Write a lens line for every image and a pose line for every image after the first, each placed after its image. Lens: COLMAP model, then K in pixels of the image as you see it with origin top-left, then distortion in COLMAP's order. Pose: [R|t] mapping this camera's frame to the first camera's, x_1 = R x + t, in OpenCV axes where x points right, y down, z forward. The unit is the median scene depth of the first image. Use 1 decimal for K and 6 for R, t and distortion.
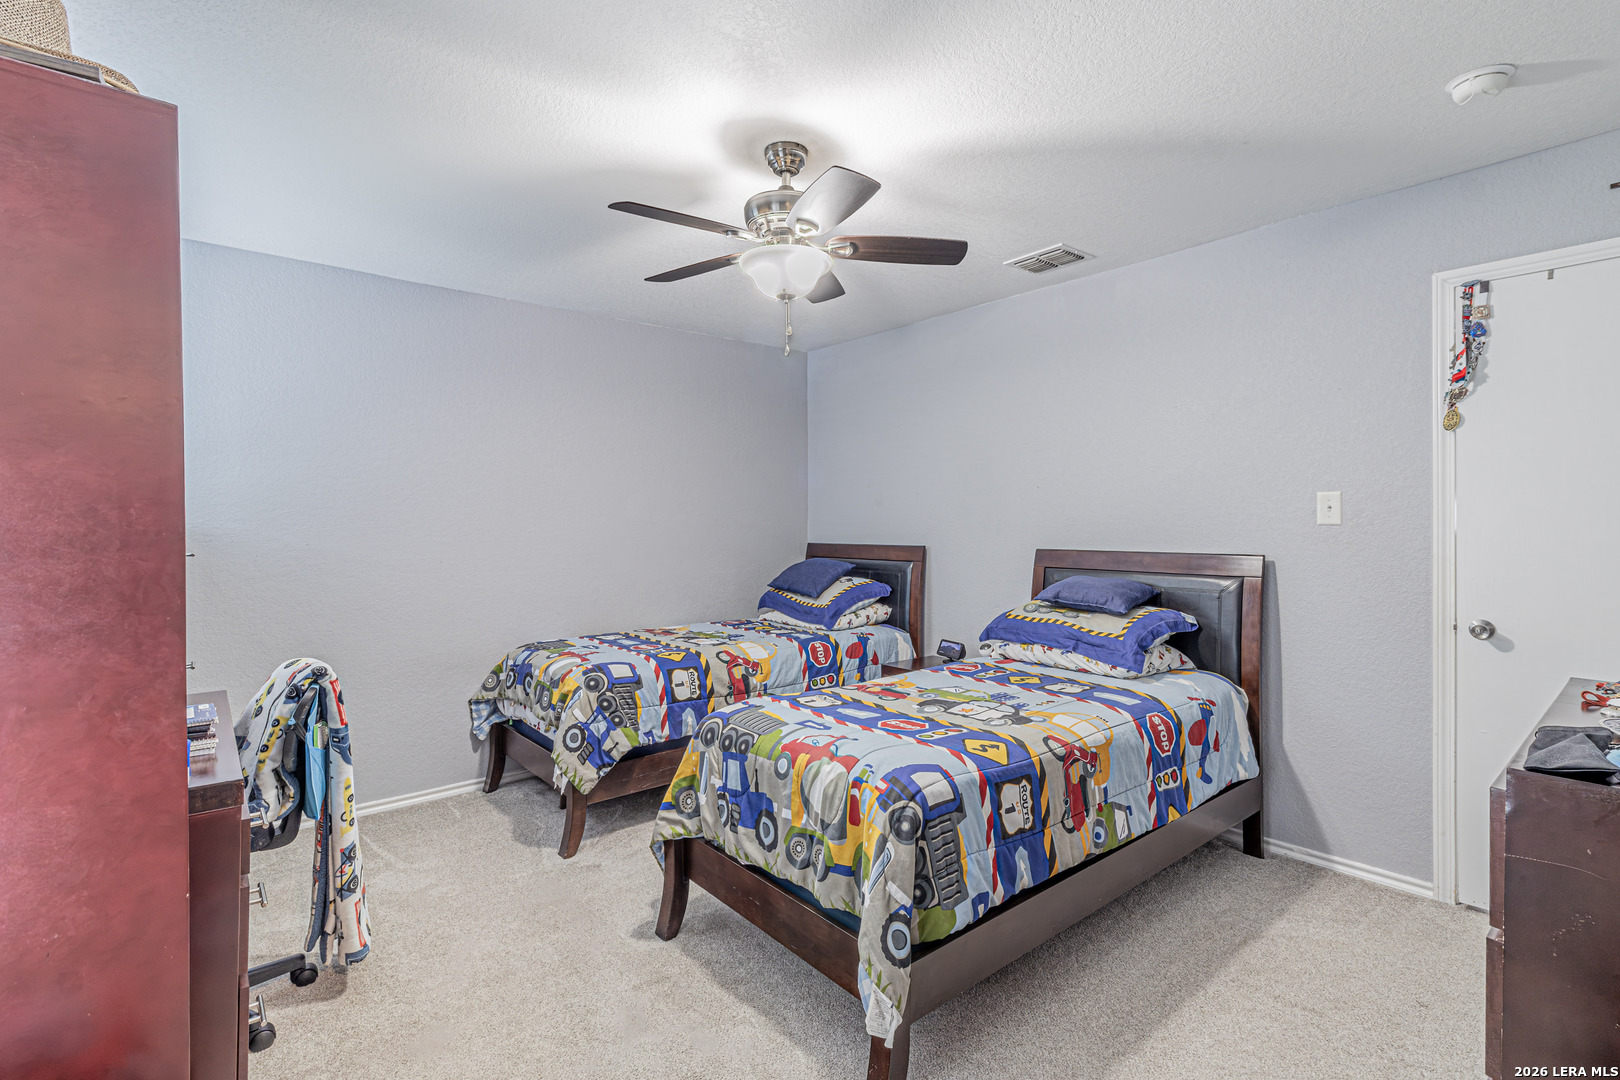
lens RADIAL K [[756.8, 0, 812.8], [0, 756.8, 533.4], [0, 0, 1]] dist [0.005653, -0.000719]
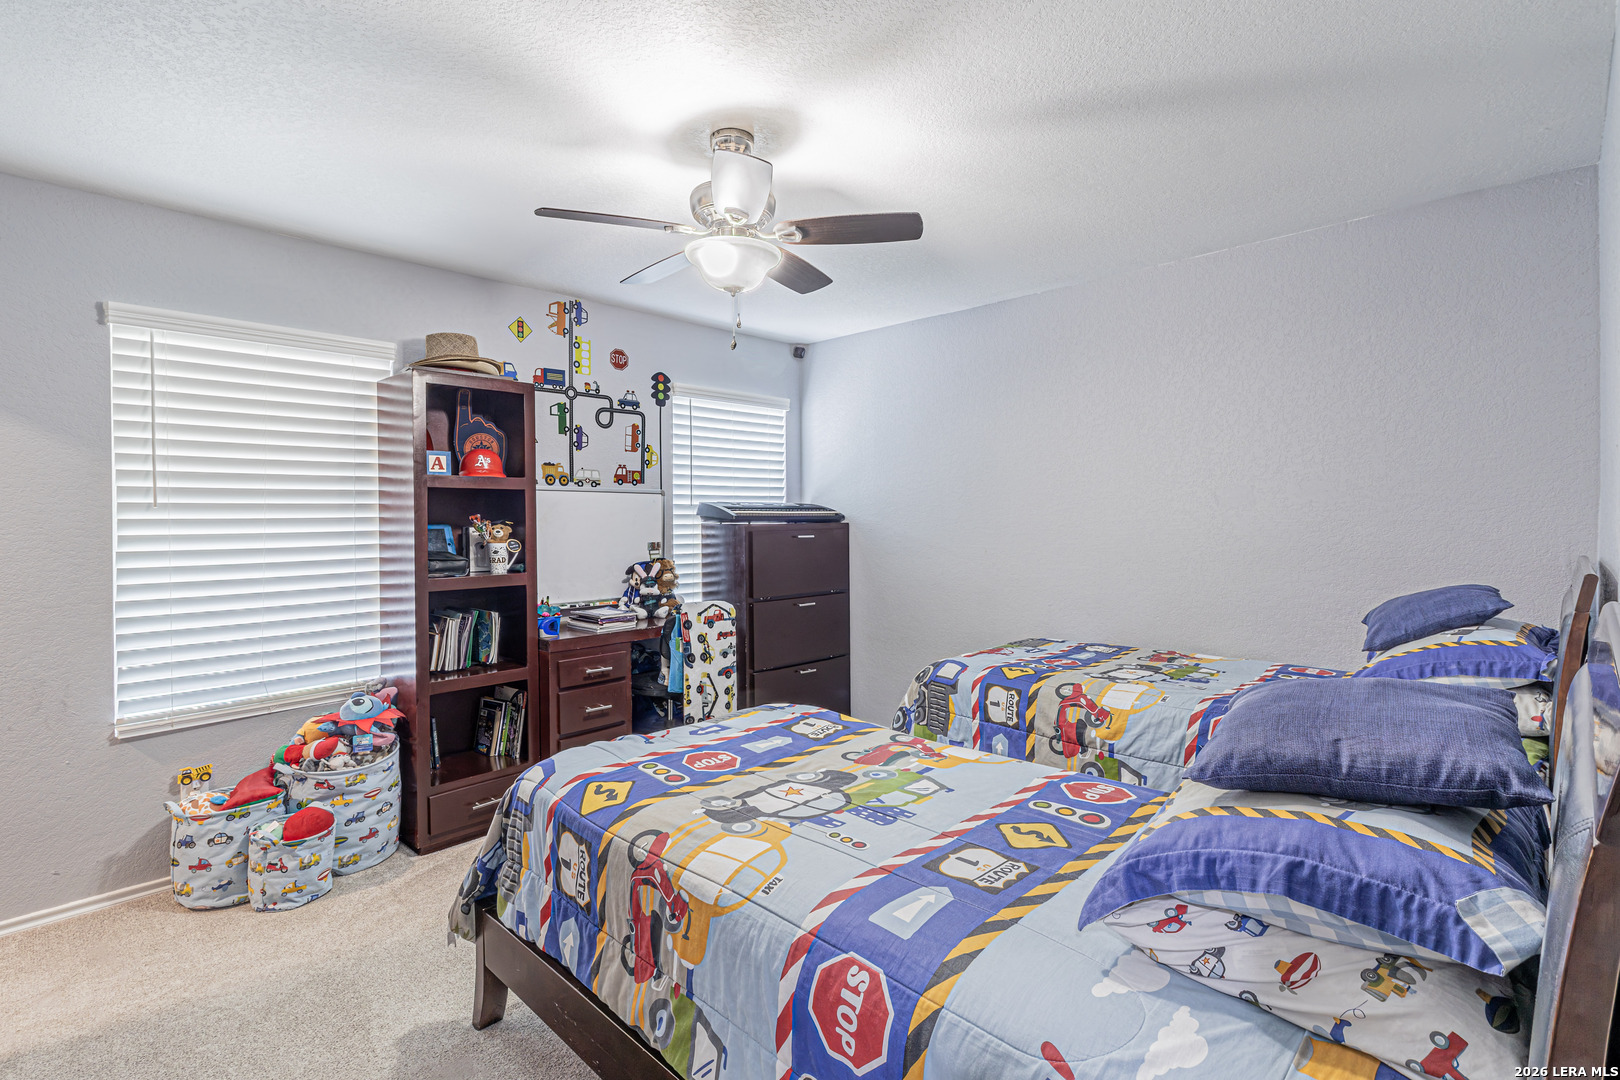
lens RADIAL K [[756.8, 0, 813.0], [0, 756.8, 532.1], [0, 0, 1]] dist [0.005653, -0.000719]
pose [[0.109006, 0.024006, -0.993751, 0.668329], [-0.007175, 0.999701, 0.023363, -0.016975], [0.994015, 0.004583, 0.109145, 0.700793]]
